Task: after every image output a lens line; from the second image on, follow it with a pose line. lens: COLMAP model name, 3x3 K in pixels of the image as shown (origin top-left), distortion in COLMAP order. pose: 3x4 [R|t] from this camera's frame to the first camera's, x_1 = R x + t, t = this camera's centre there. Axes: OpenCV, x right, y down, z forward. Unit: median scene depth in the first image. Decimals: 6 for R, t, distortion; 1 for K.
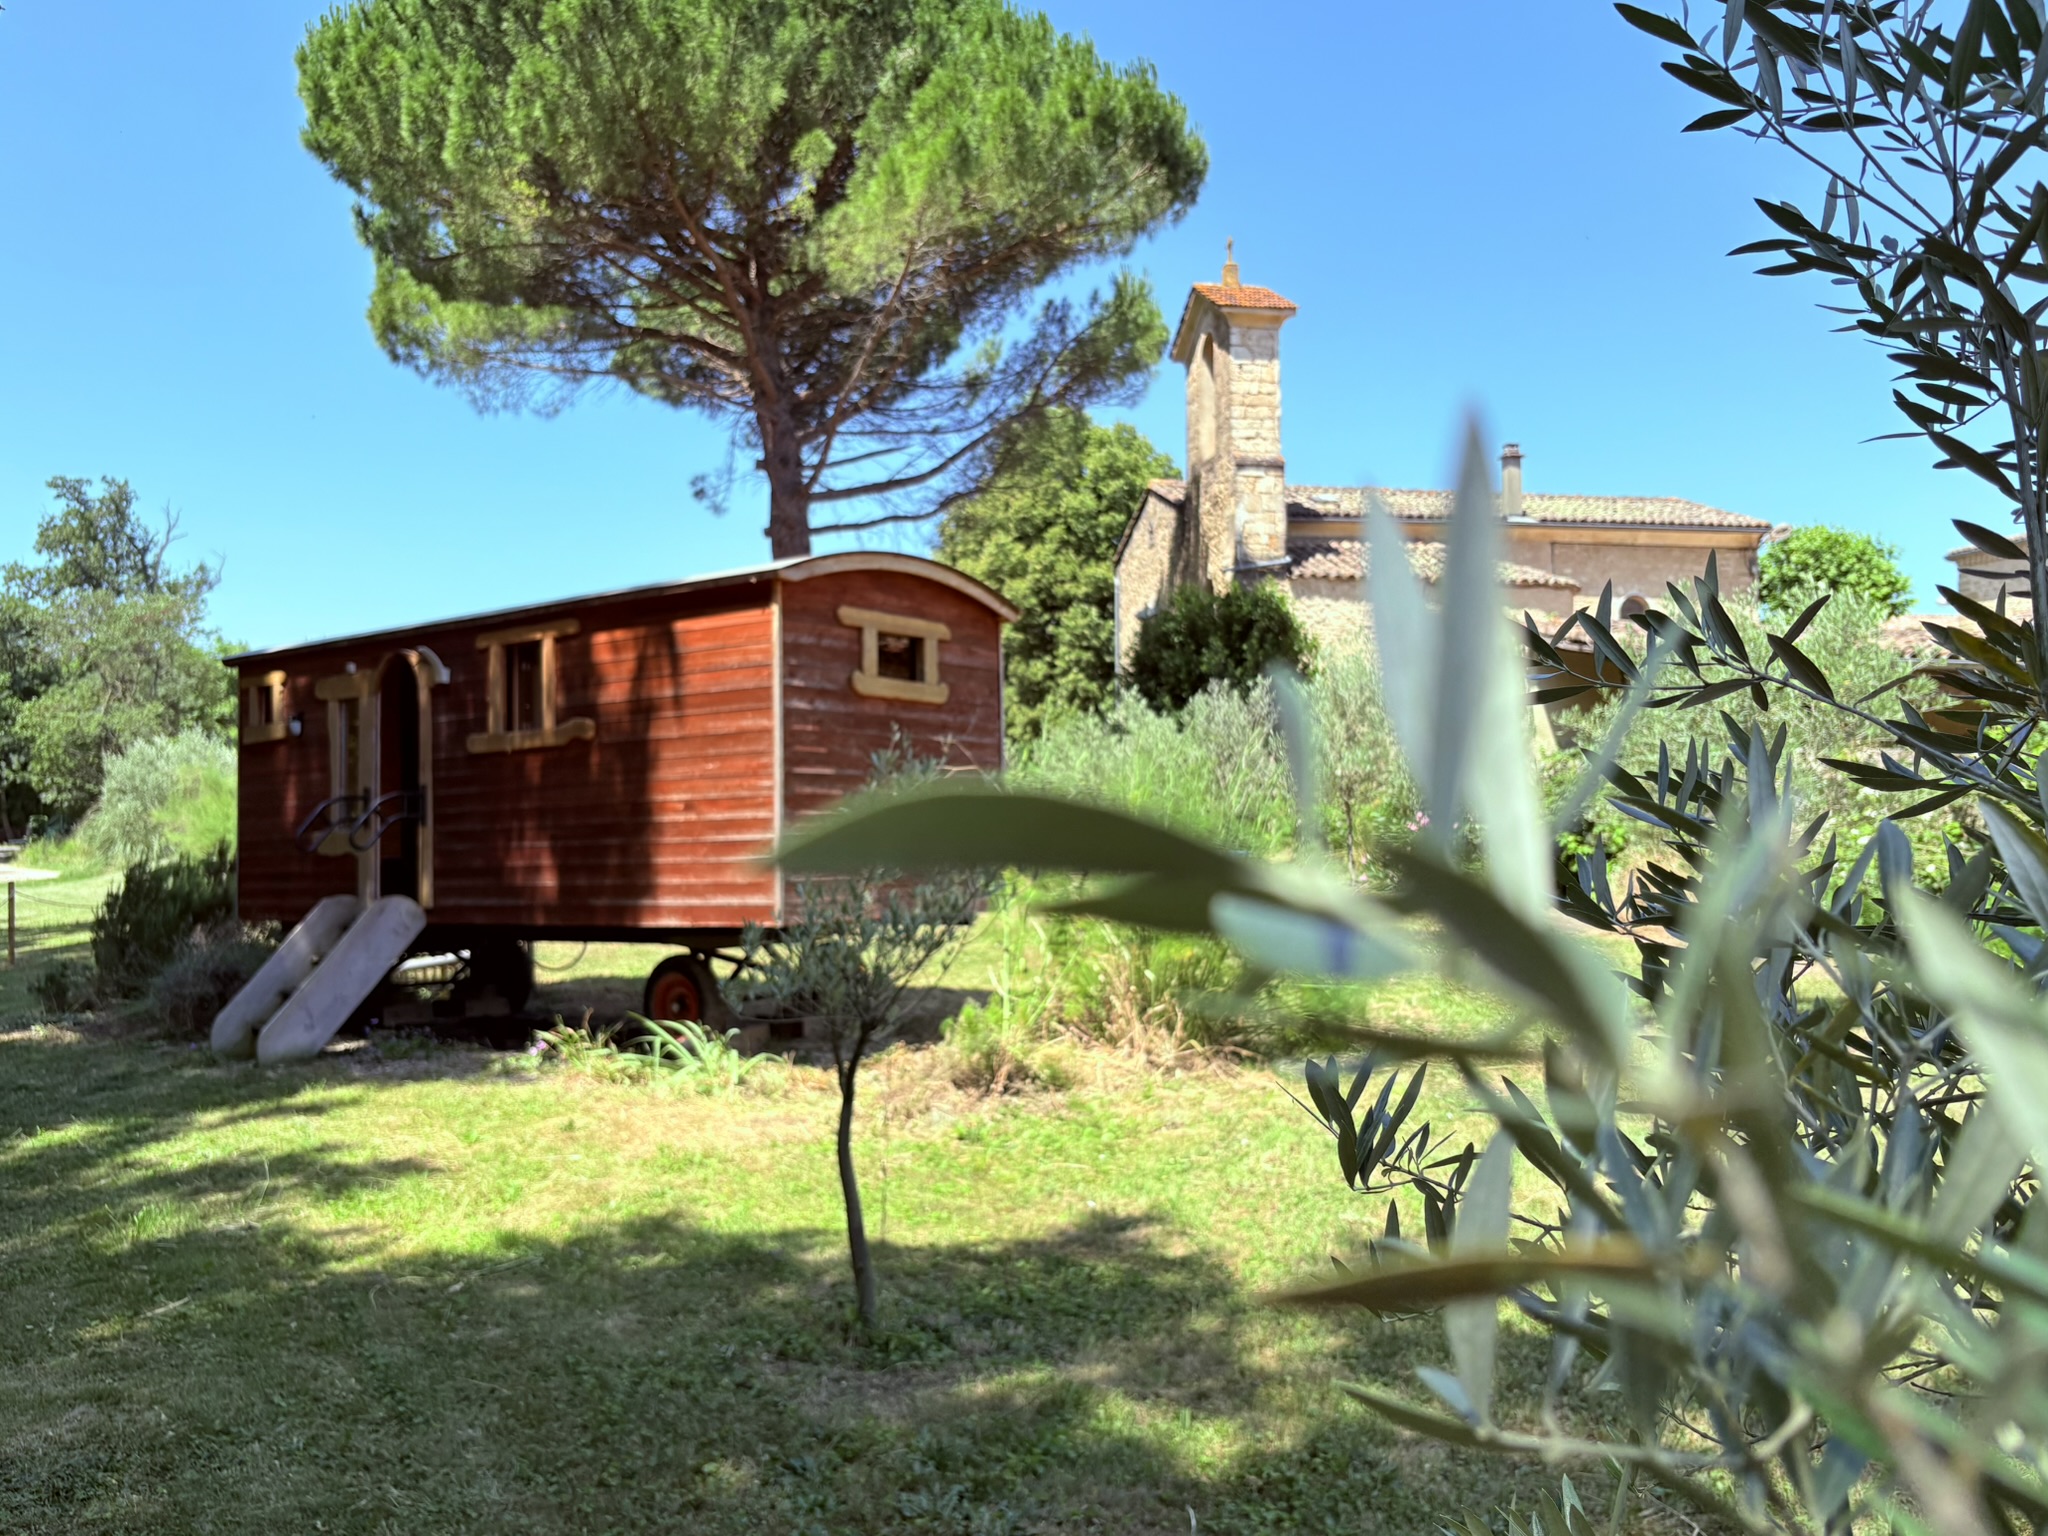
lens RADIAL K [[1603.3, 0, 1012.1], [0, 1603.3, 779.8], [0, 0, 1]] dist [0.063916, -0.007002]
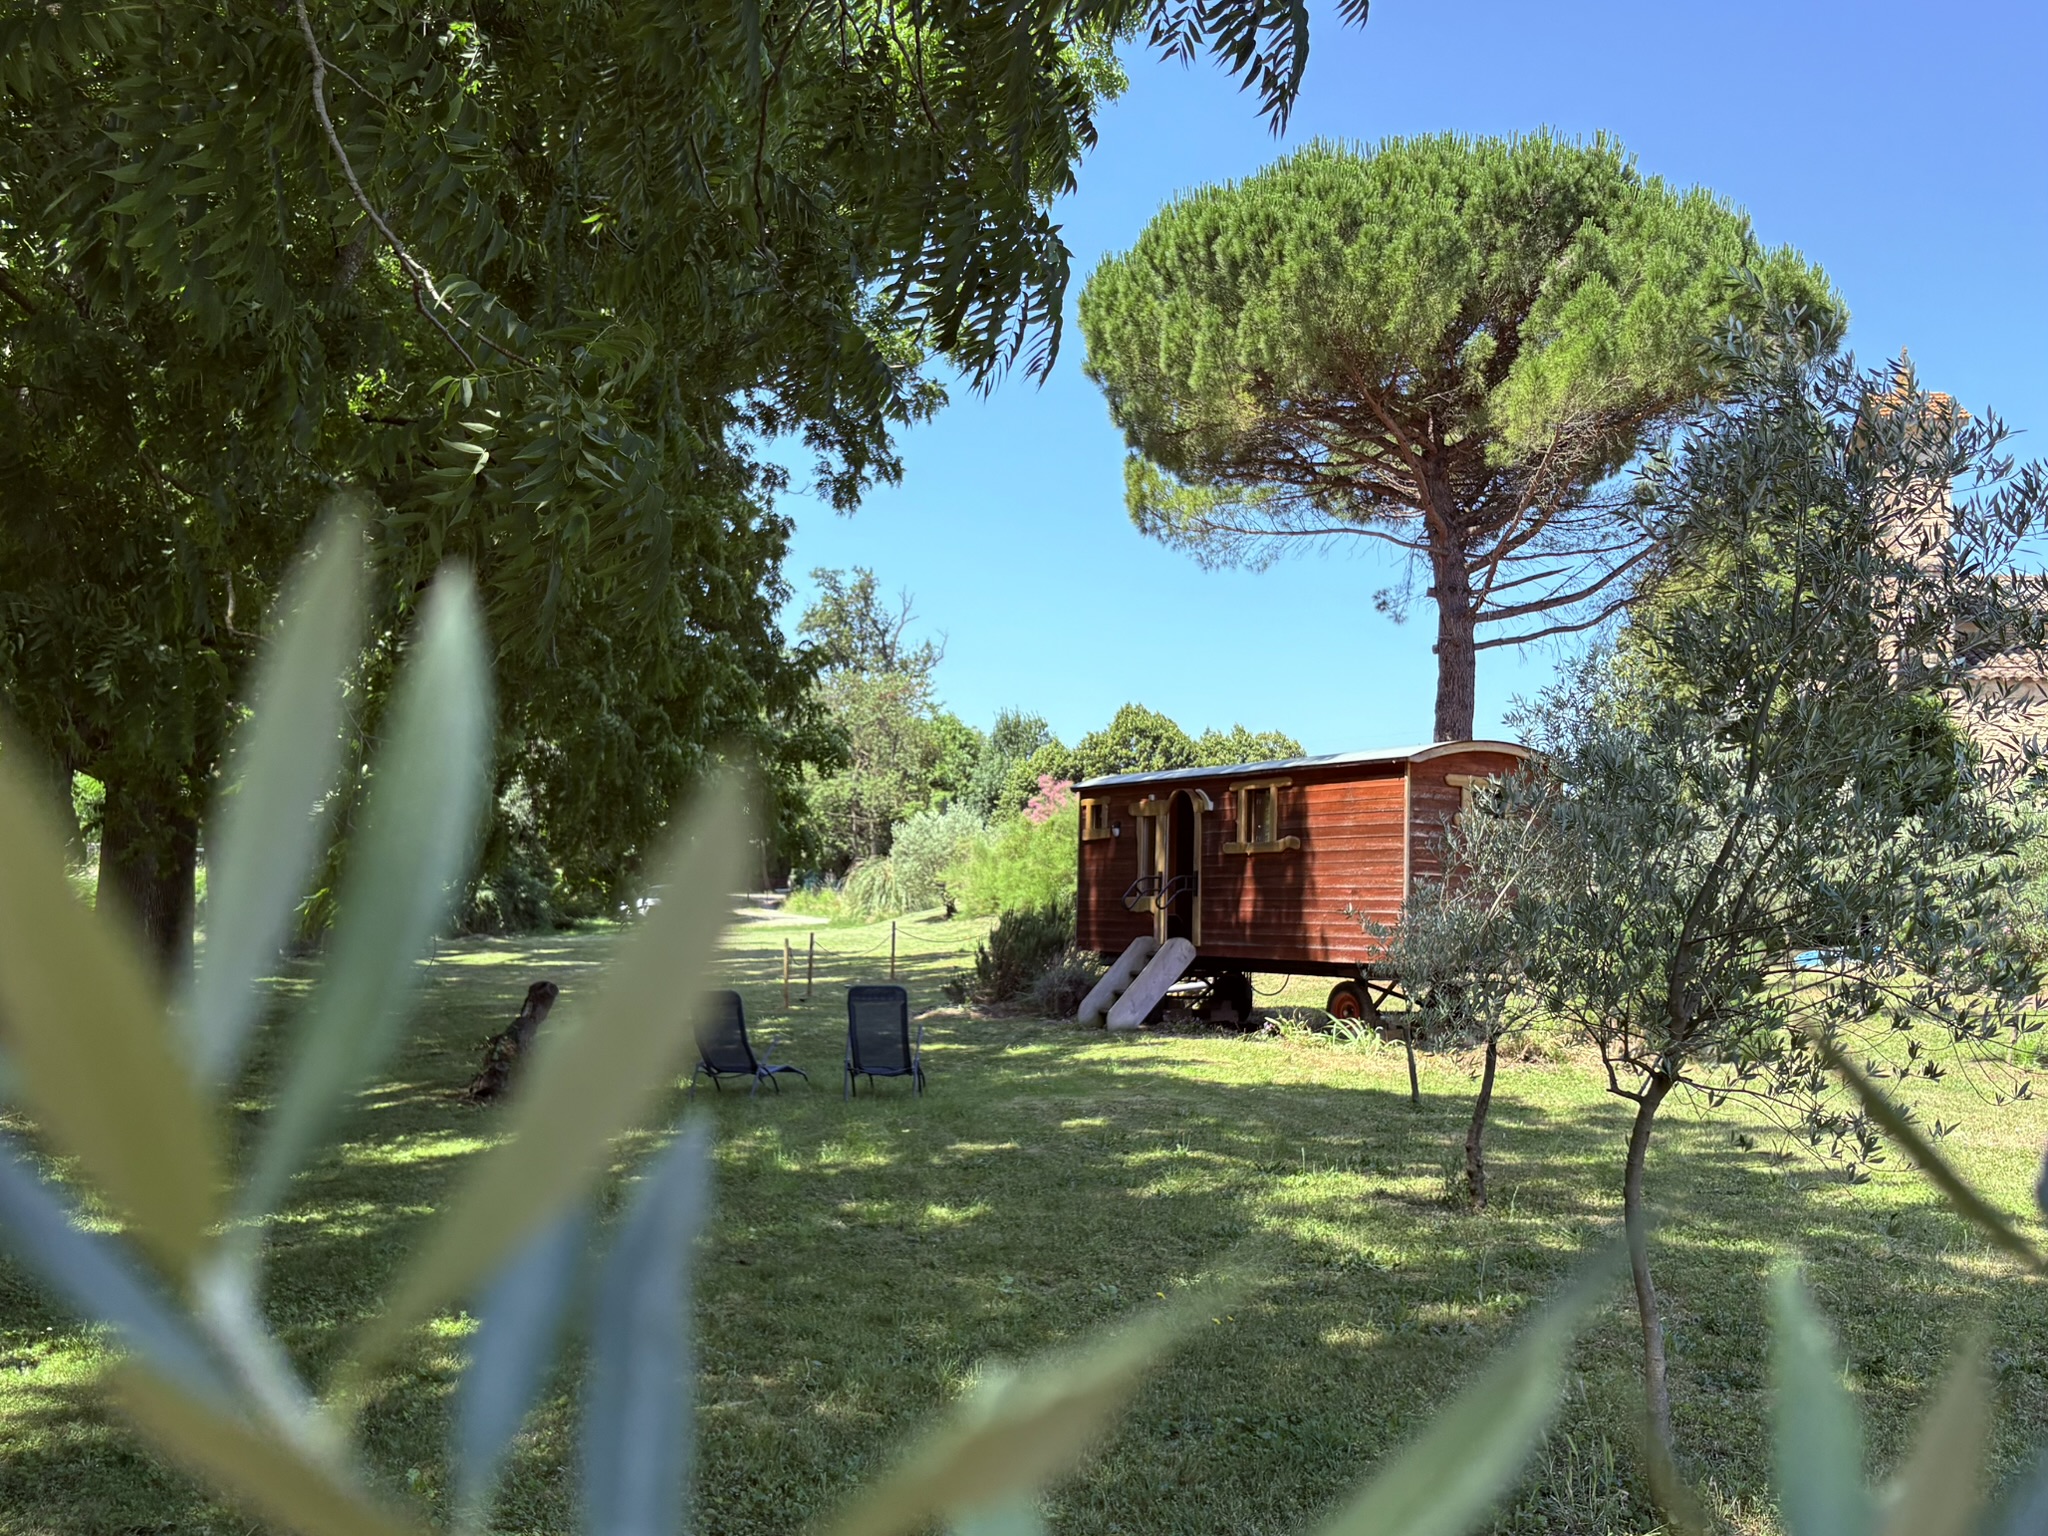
lens RADIAL K [[1603.3, 0, 1012.1], [0, 1603.3, 779.8], [0, 0, 1]] dist [0.063916, -0.007002]
pose [[0.913789, 0.006360, -0.406138, 0.048923], [-0.024820, 0.998883, -0.040199, -0.007476], [0.405429, 0.046814, 0.912927, -0.218132]]
